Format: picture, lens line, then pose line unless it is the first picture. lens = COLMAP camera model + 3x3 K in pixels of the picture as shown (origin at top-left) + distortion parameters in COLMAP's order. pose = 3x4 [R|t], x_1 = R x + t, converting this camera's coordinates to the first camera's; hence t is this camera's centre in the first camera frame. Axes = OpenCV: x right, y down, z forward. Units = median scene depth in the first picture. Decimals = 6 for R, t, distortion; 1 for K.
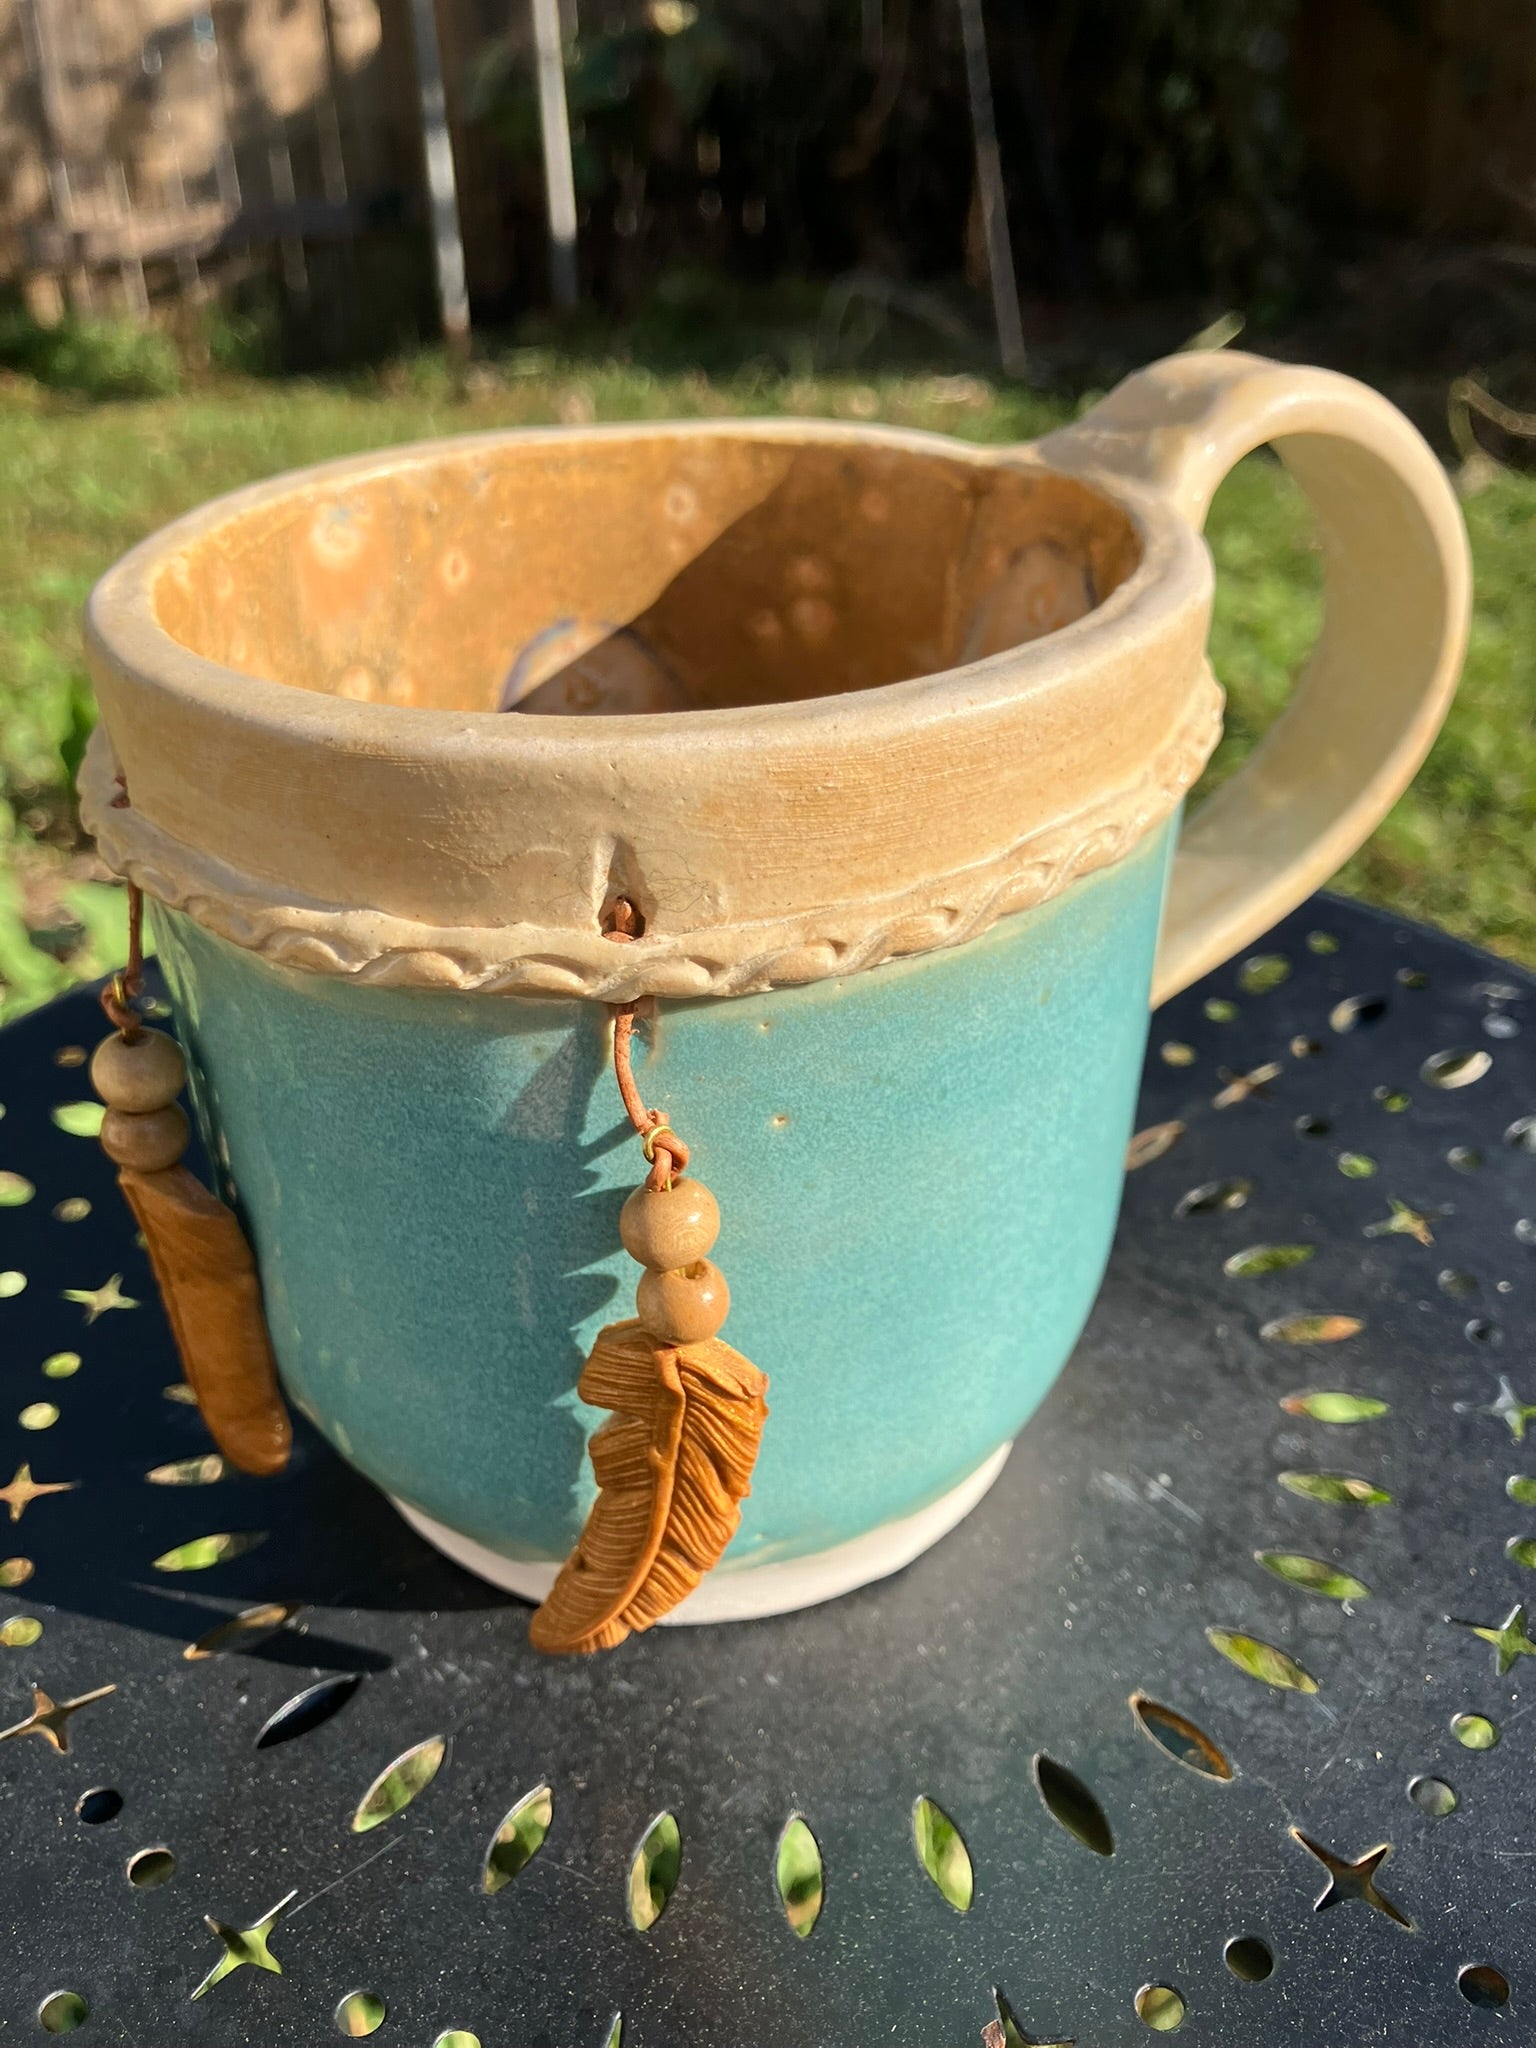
lens RADIAL K [[1757.2, 0, 770.8], [0, 1757.2, 1023.3], [0, 0, 1]] dist [-0.075658, 0.120991]
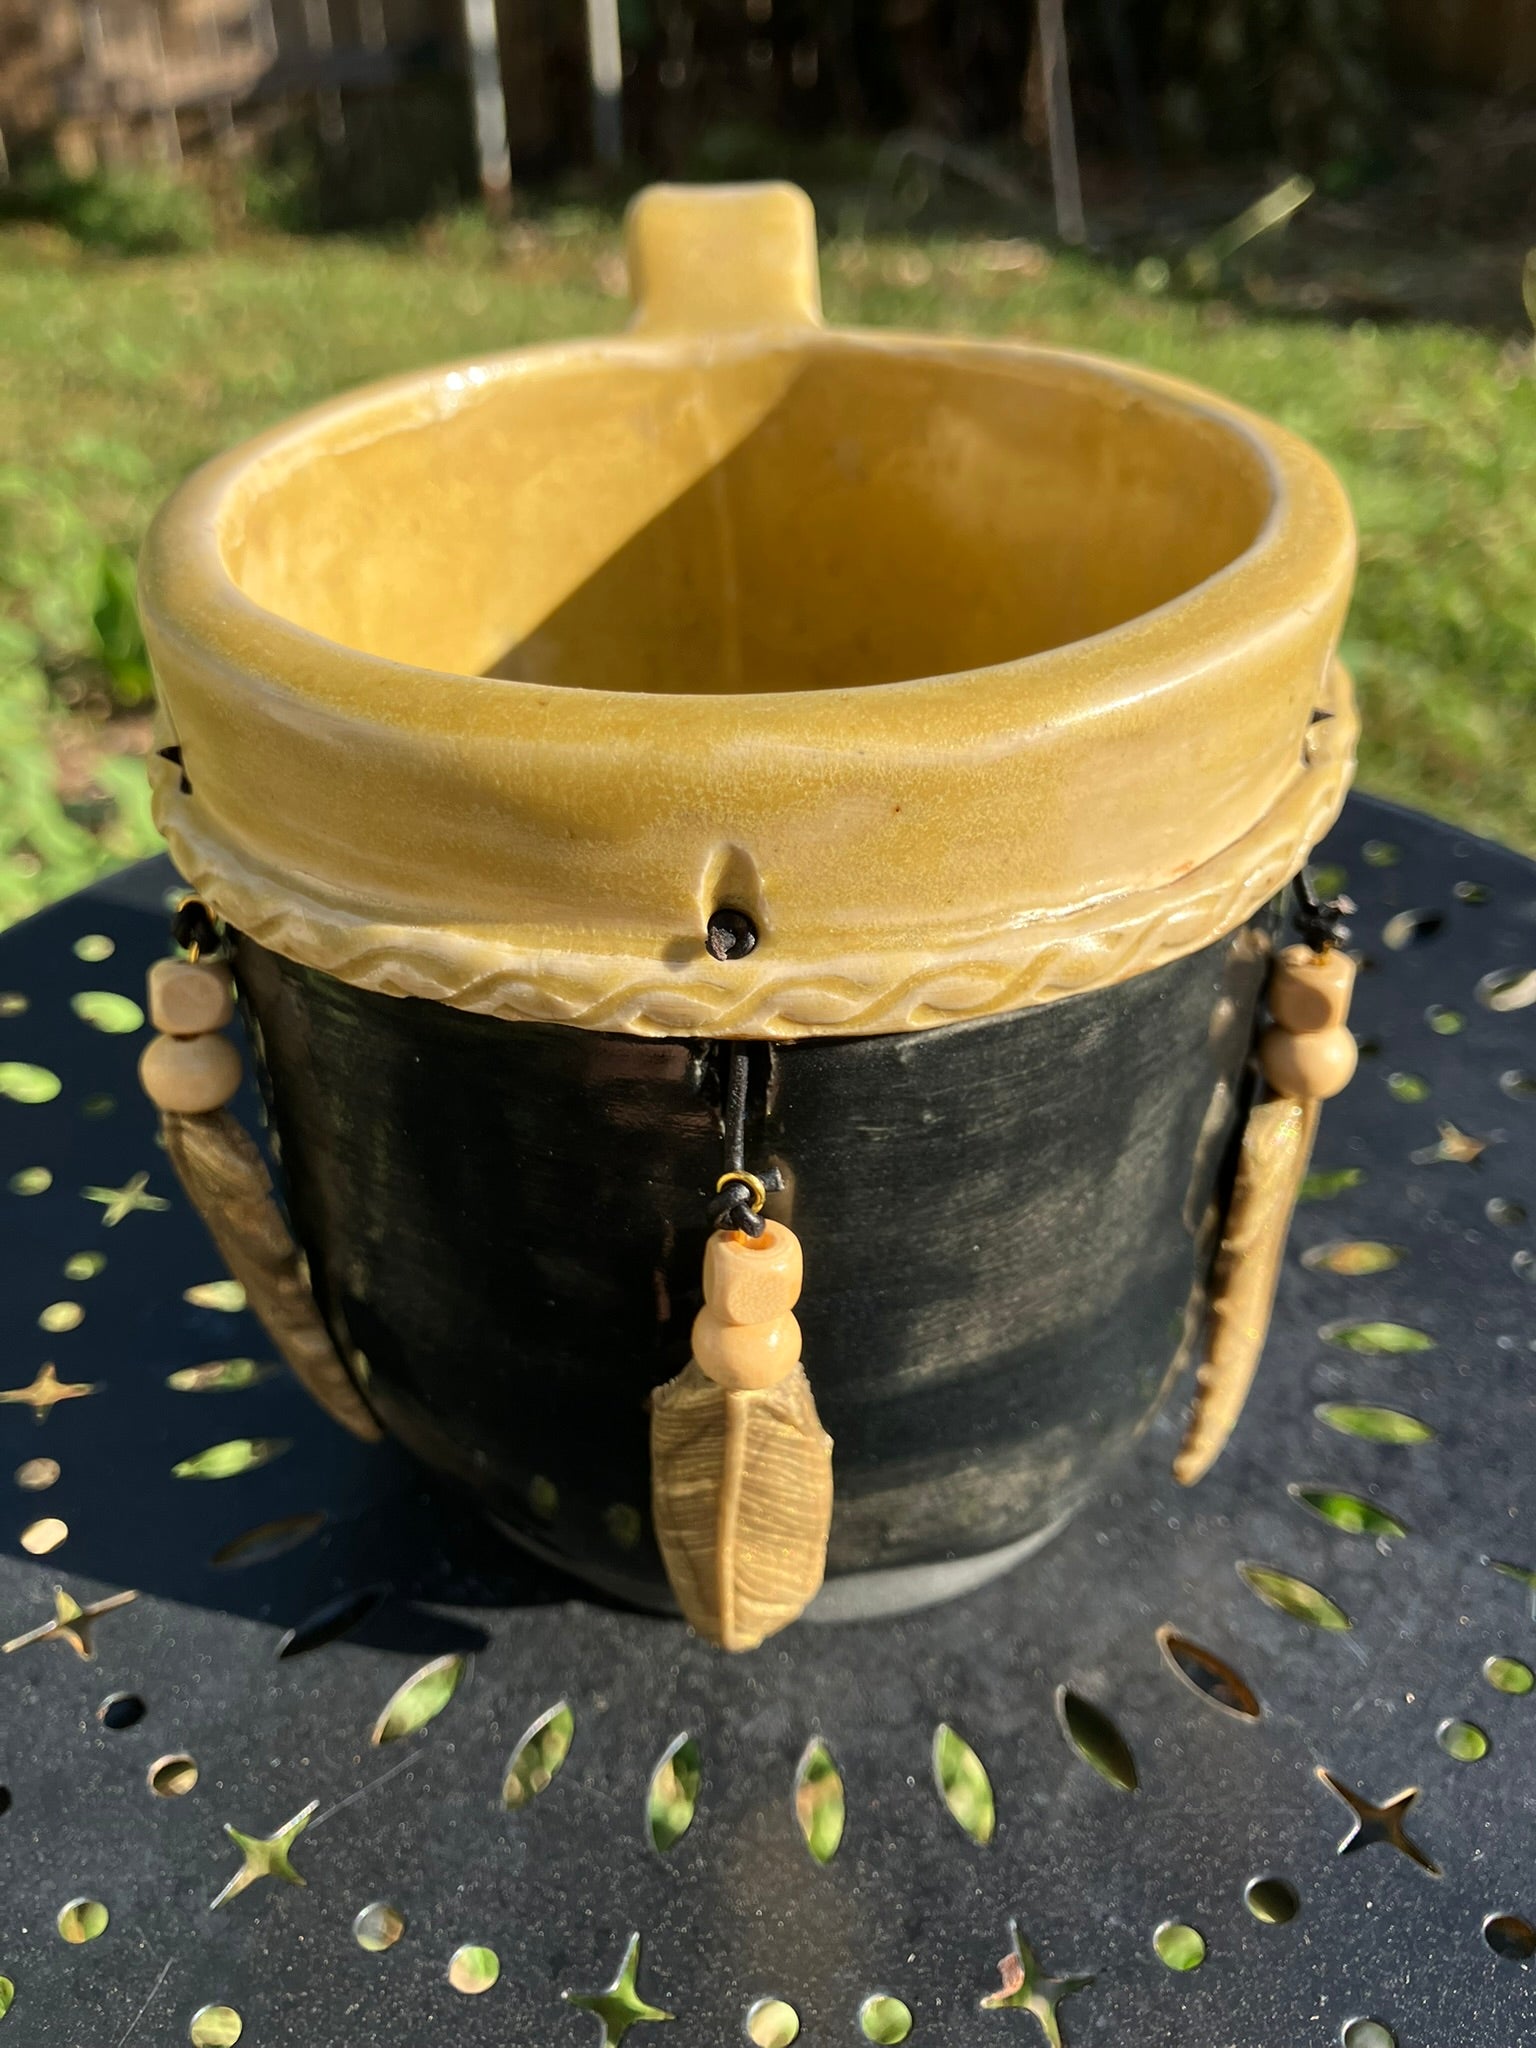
lens RADIAL K [[1765.8, 0, 765.2], [0, 1765.8, 1017.6], [0, 0, 1]] dist [-0.074976, 0.118570]
pose [[0.999567, 0.019500, -0.022023, -0.001306], [-0.018060, 0.997797, 0.063830, -0.019799], [0.023219, -0.063405, 0.997718, 0.027308]]
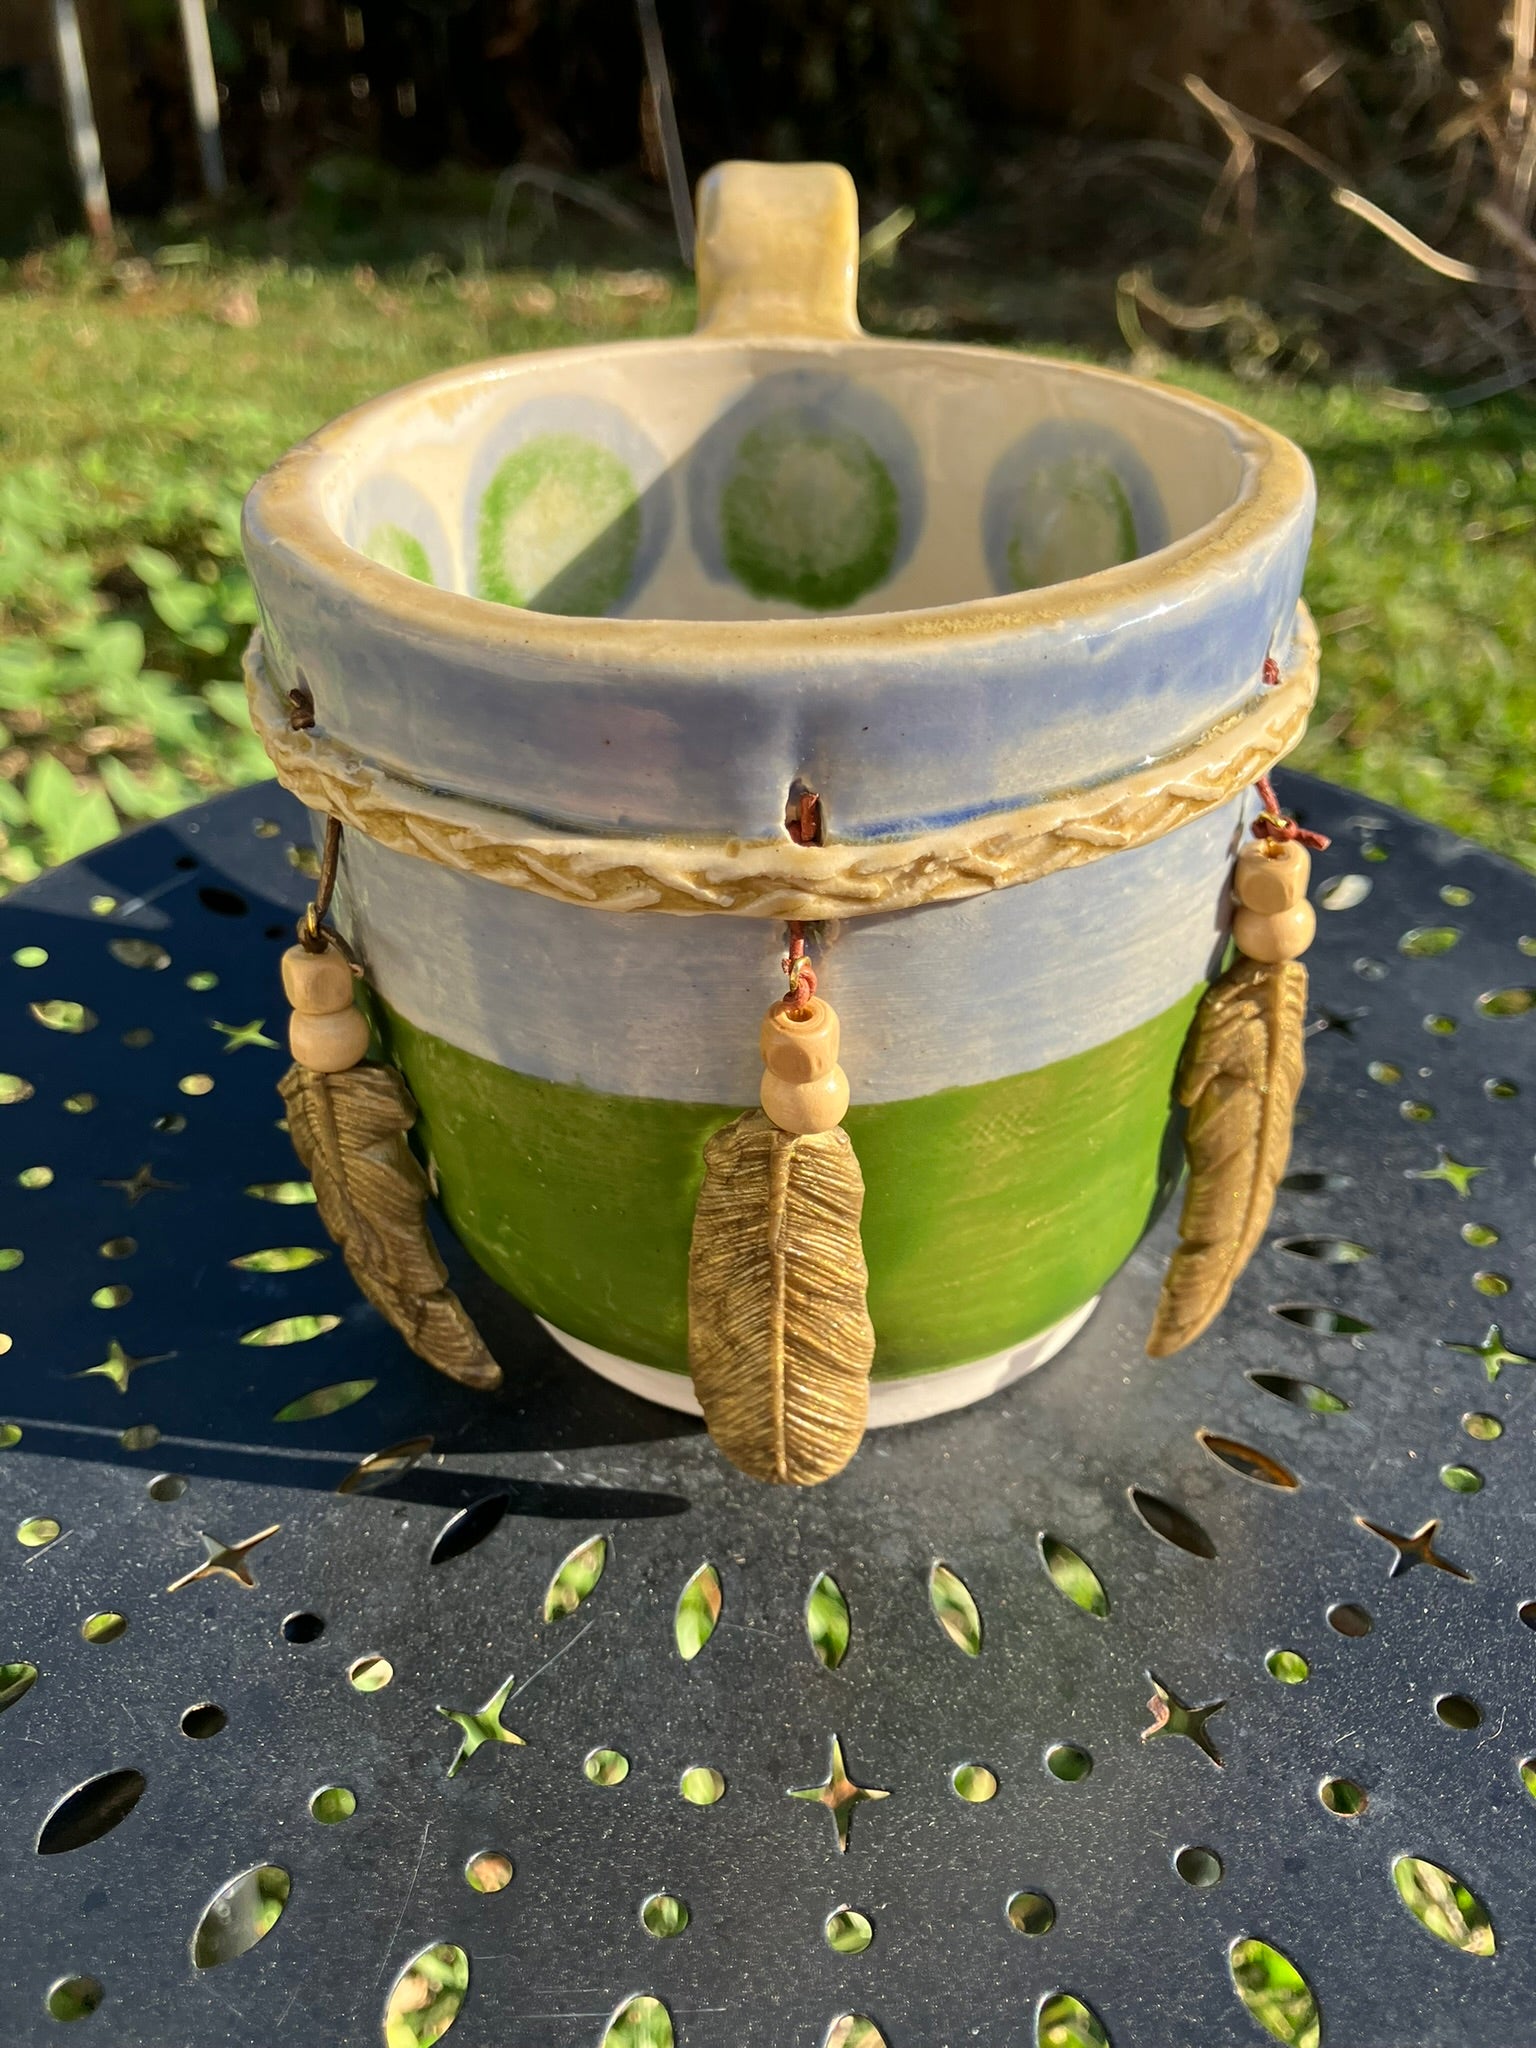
lens RADIAL K [[1745.6, 0, 764.5], [0, 1745.6, 1026.0], [0, 0, 1]] dist [-0.071396, 0.115921]
pose [[0.984684, -0.066210, 0.161288, -0.246361], [0.056967, 0.996494, 0.061278, 0.034749], [-0.164779, -0.051152, 0.985003, -0.065484]]
